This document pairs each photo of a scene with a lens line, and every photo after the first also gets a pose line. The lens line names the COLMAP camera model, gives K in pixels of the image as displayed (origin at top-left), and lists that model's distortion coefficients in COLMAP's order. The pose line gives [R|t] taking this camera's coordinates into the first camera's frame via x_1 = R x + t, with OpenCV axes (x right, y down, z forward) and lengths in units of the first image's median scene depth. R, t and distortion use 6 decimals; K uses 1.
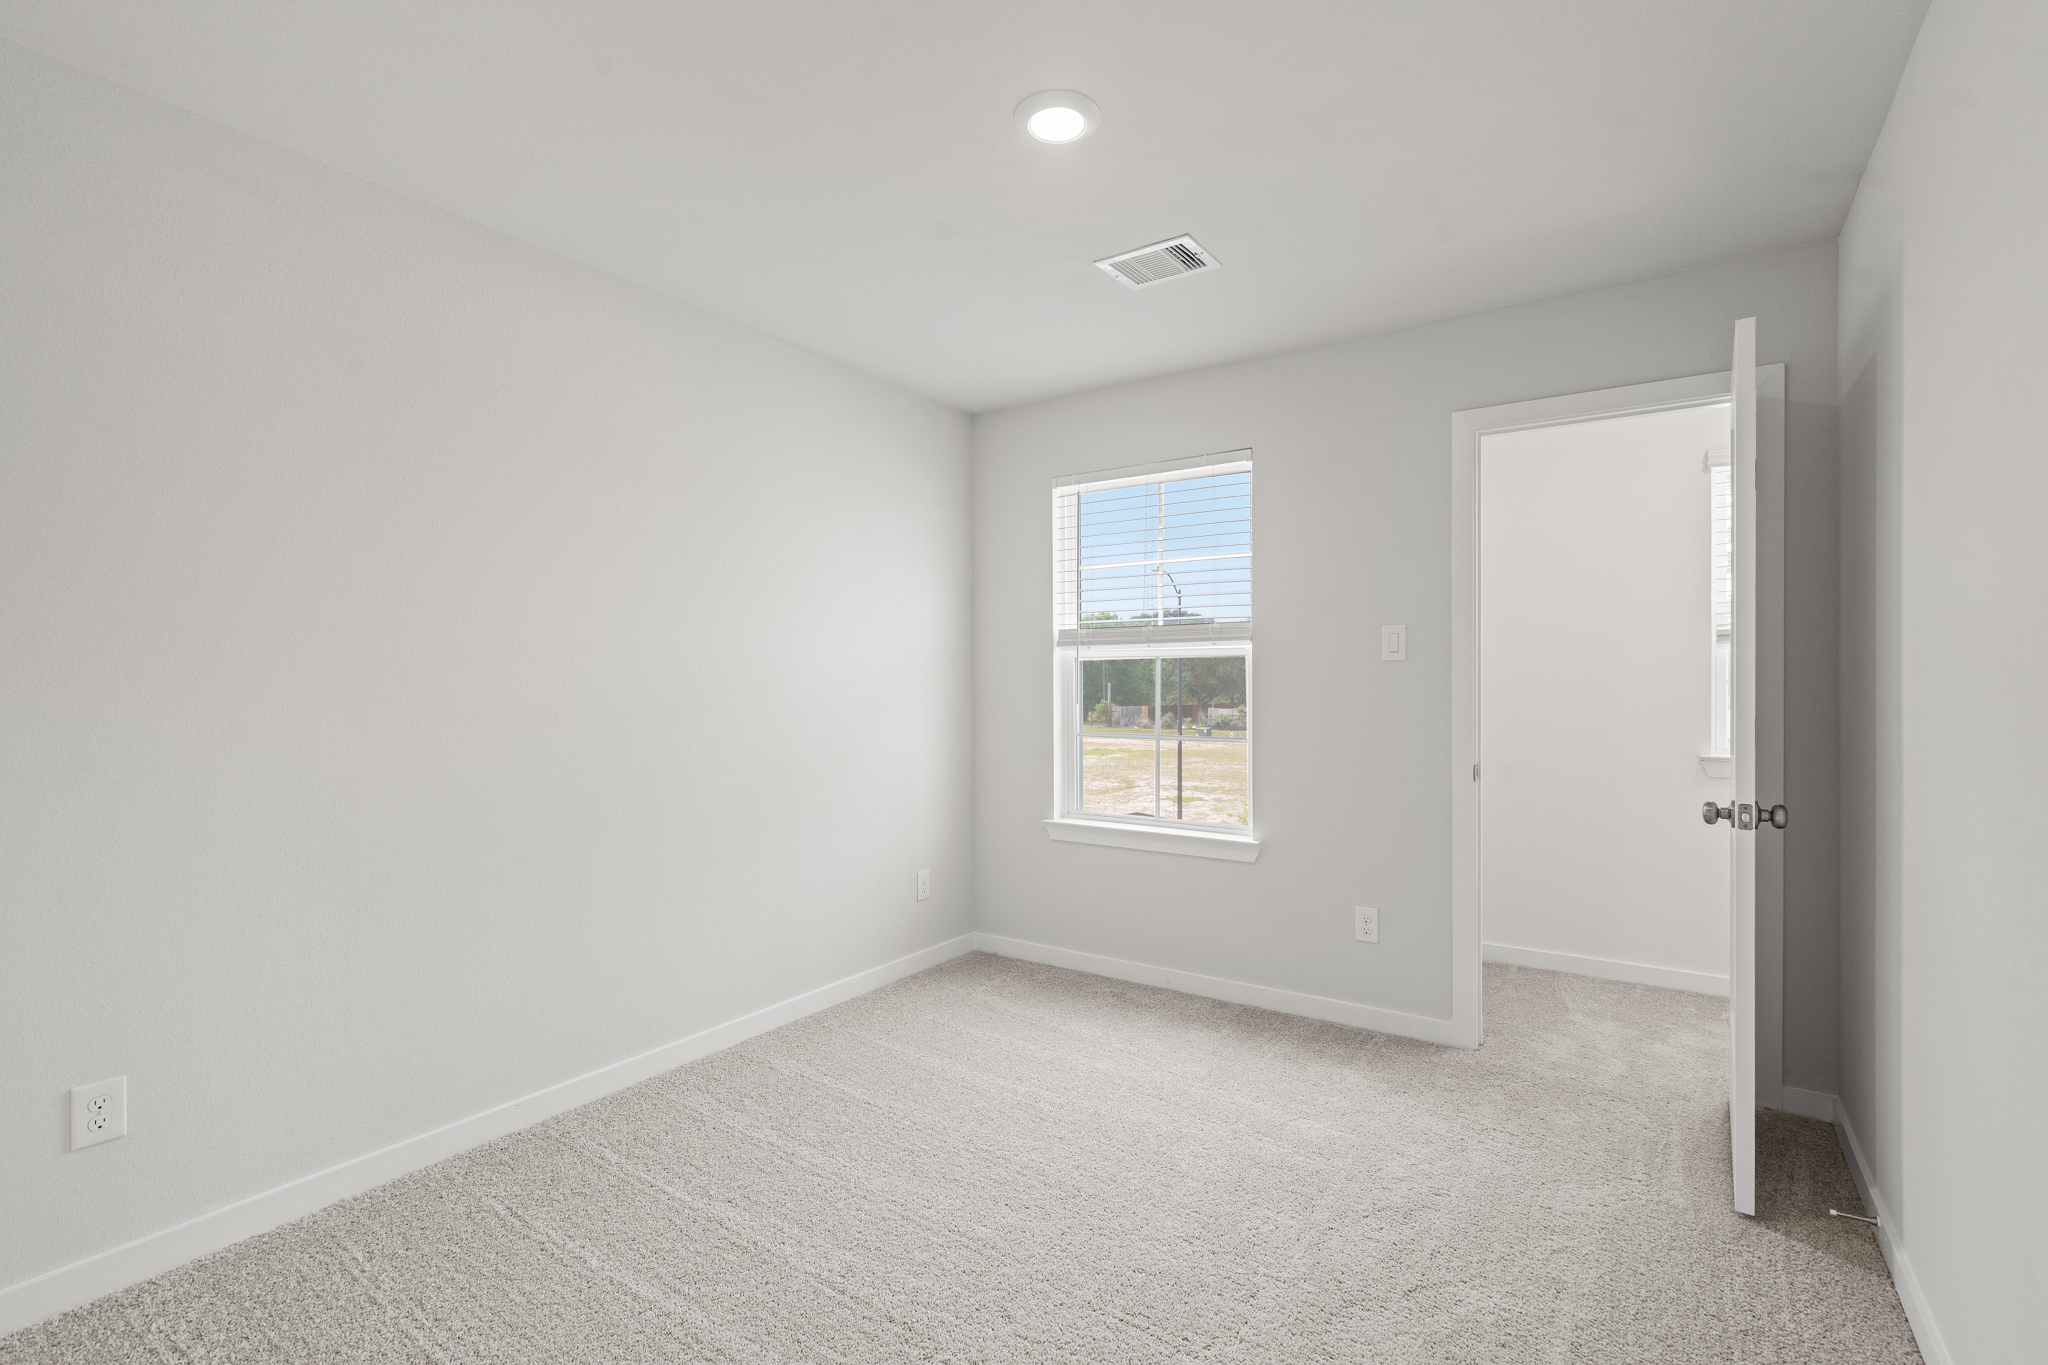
lens RADIAL K [[930.0, 0, 1024.0], [0, 930.0, 682.5], [0, 0, 1]] dist [0.000758, 0.001009]
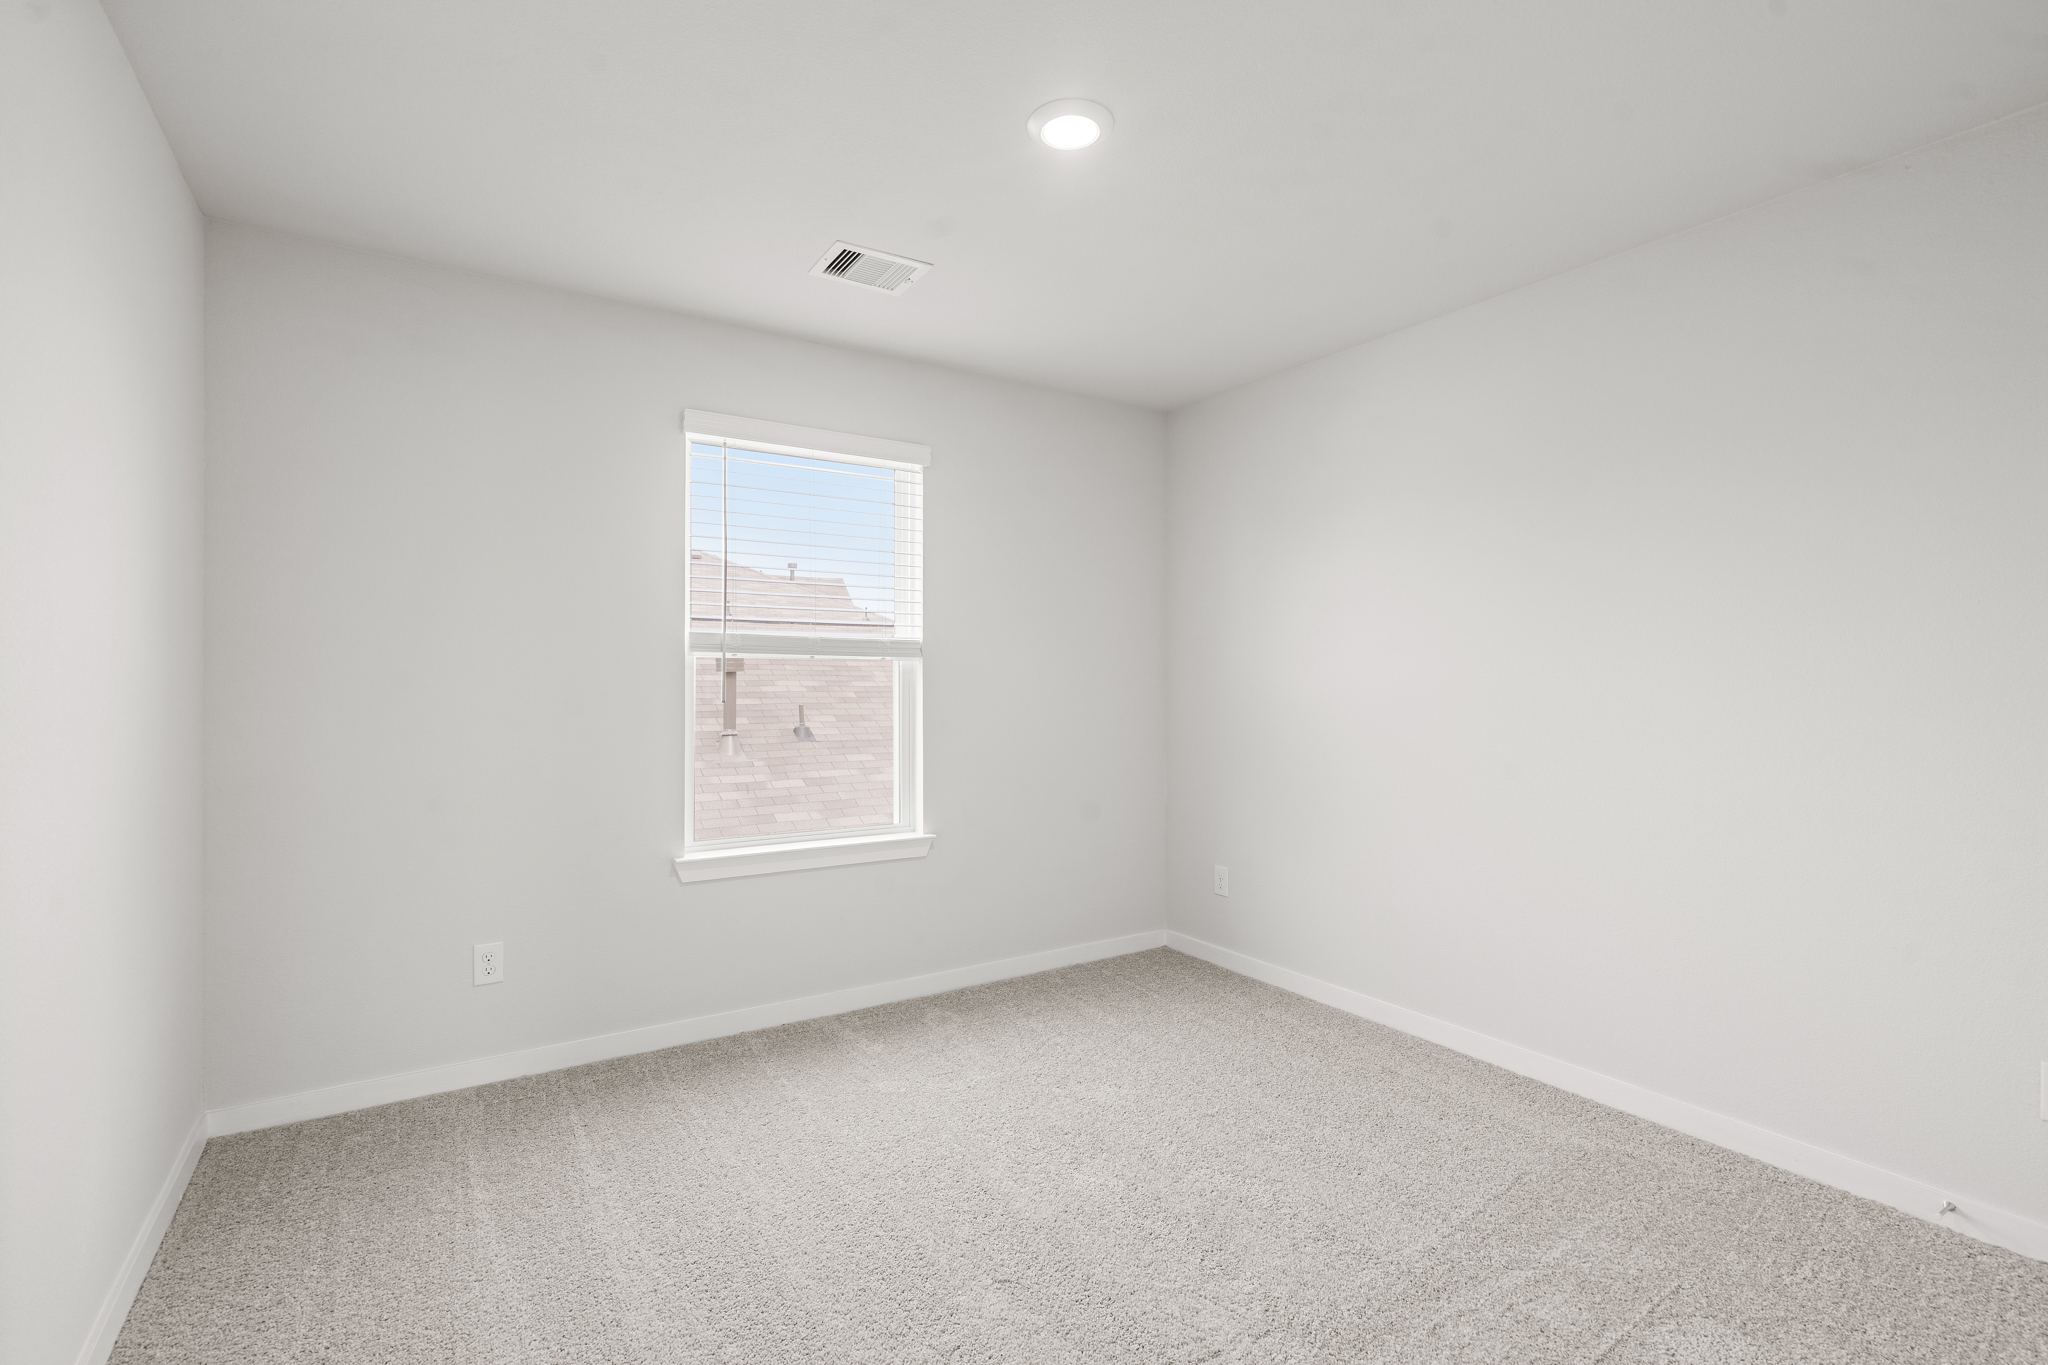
lens RADIAL K [[930.0, 0, 1024.0], [0, 930.0, 682.5], [0, 0, 1]] dist [0.000758, 0.001009]
pose [[0.375306, 0.007683, 0.926869, -0.653314], [0.002751, 0.999952, -0.009403, 0.010973], [-0.926897, 0.006079, 0.375267, 0.498224]]
